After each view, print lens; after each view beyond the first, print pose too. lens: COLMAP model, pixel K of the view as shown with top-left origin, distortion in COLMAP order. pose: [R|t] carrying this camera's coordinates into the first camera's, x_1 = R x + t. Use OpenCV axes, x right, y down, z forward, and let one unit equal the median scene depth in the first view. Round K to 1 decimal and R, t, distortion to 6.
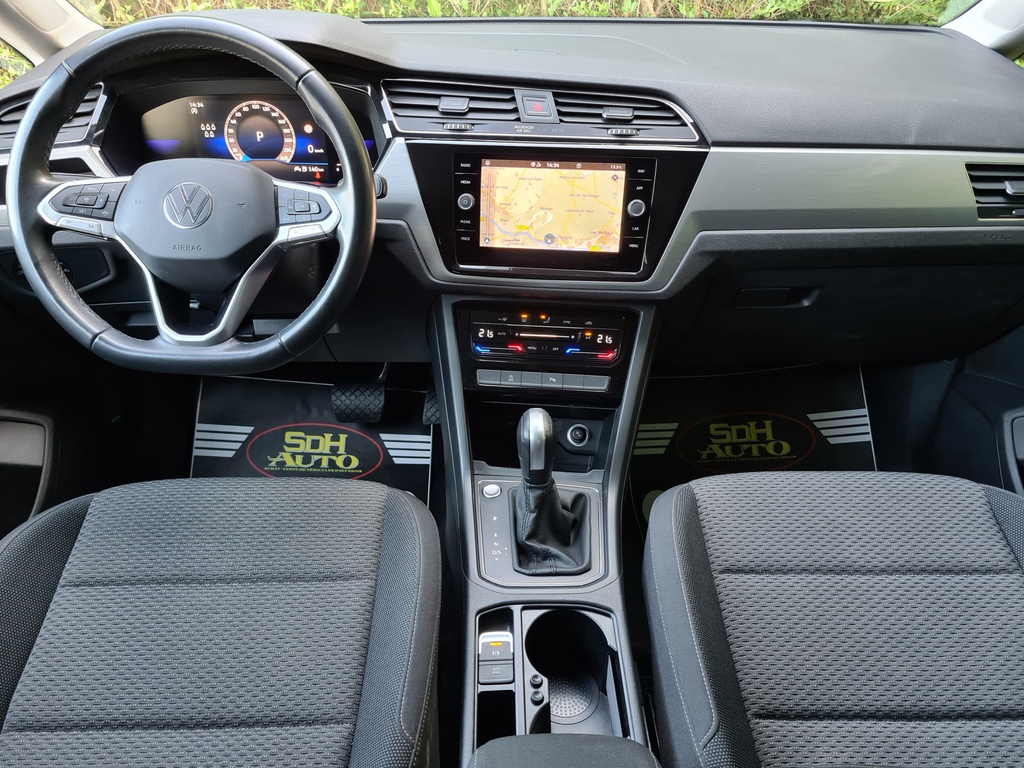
lens RADIAL K [[769.5, 0, 513.1], [0, 769.5, 402.0], [0, 0, 1]] dist [0.056251, -0.048518]
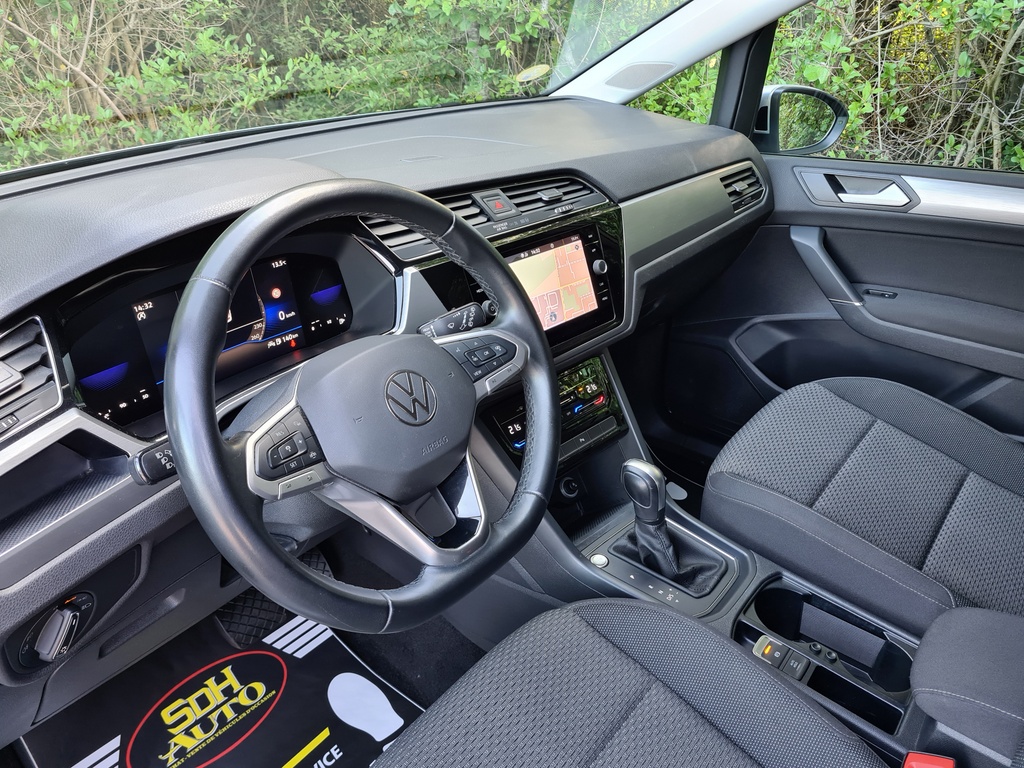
lens RADIAL K [[769.5, 0, 513.1], [0, 769.5, 402.0], [0, 0, 1]] dist [0.056251, -0.048518]
pose [[0.624314, -0.384101, 0.680219, -0.750447], [0.440172, 0.892340, 0.099884, -0.236019], [-0.645353, 0.237054, 0.726172, 0.294505]]
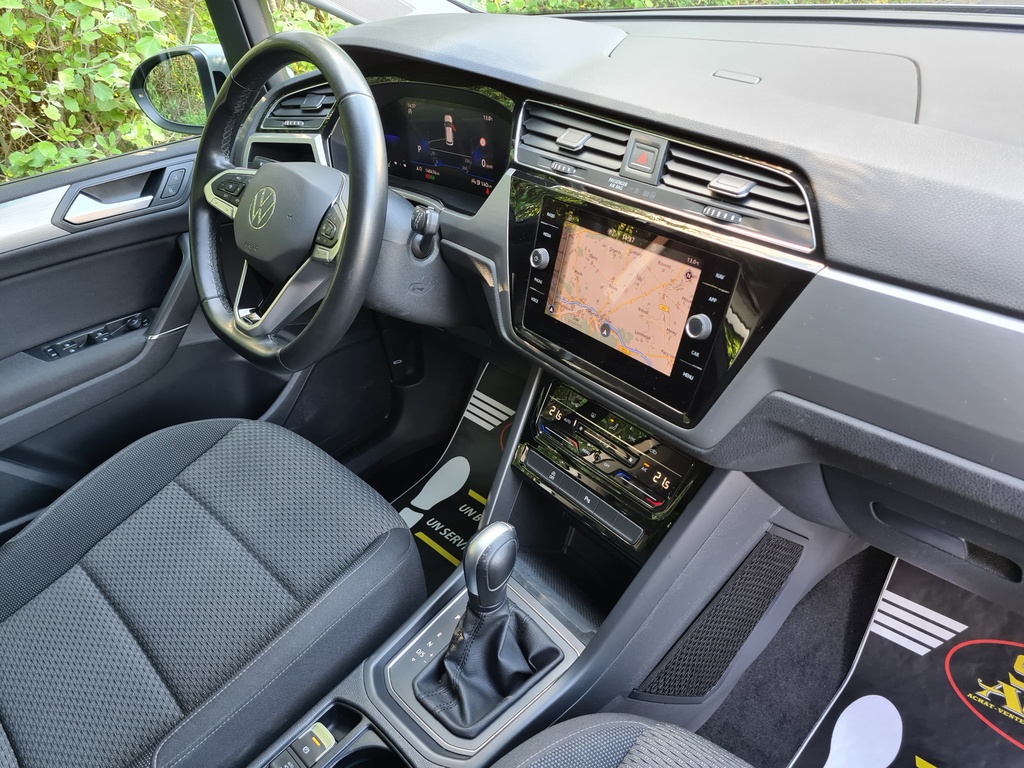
lens RADIAL K [[769.5, 0, 513.1], [0, 769.5, 402.0], [0, 0, 1]] dist [0.056251, -0.048518]
pose [[0.687528, 0.350339, -0.636057, 0.493614], [-0.316833, 0.932874, 0.171354, -0.245945], [0.653393, 0.083713, 0.752376, 0.370841]]
